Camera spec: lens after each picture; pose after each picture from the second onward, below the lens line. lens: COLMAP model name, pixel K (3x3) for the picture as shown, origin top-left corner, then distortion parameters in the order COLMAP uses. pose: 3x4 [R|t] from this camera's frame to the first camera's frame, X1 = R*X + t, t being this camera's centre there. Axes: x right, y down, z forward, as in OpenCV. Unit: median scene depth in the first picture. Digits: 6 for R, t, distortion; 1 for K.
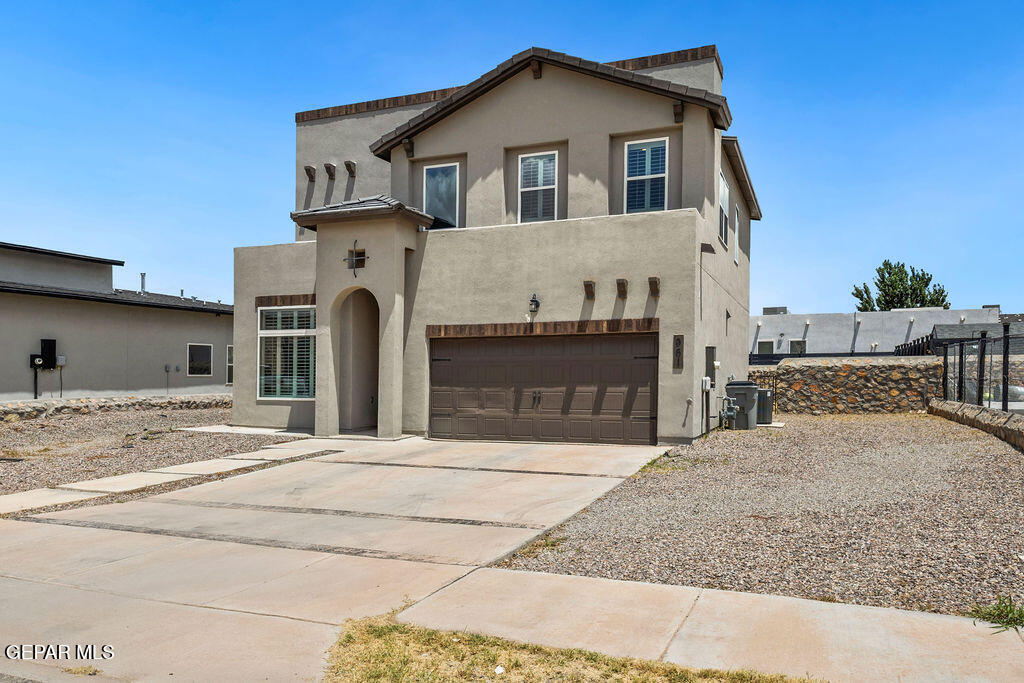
lens RADIAL K [[738.1, 0, 511.8], [0, 738.1, 363.6], [0, 0, 1]] dist [0.000337, 0.000835]
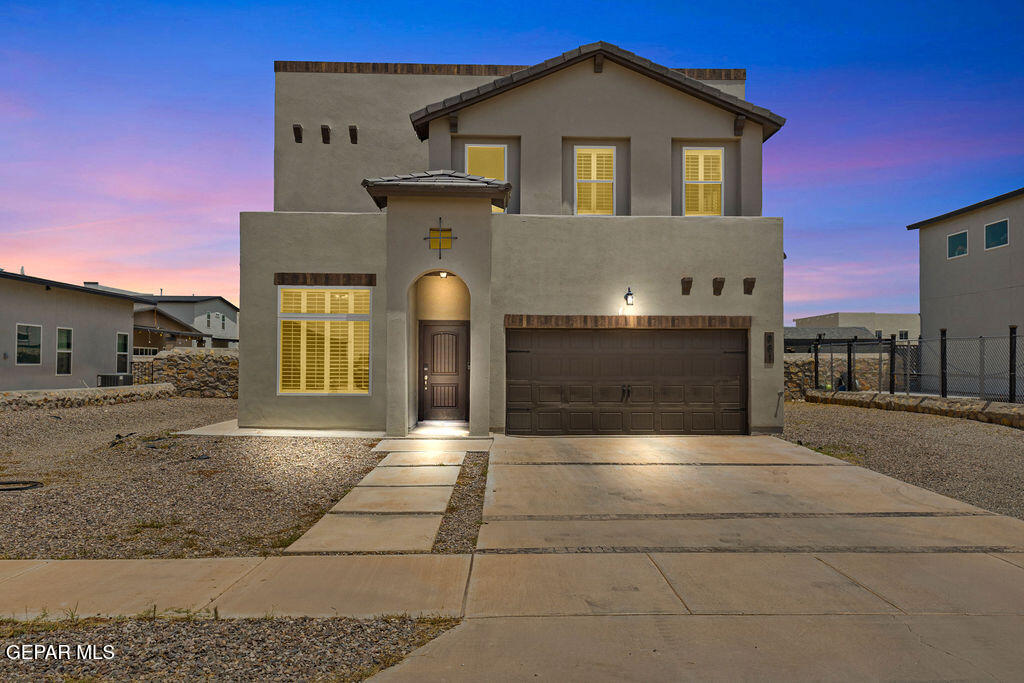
lens RADIAL K [[734.4, 0, 512.0], [0, 734.4, 341.5], [0, 0, 1]] dist [0.001284, -0.000631]
pose [[0.917725, 0.020073, 0.396709, -0.480593], [-0.012515, 0.999688, -0.021633, 0.002543], [-0.397019, 0.014888, 0.917689, 0.141284]]
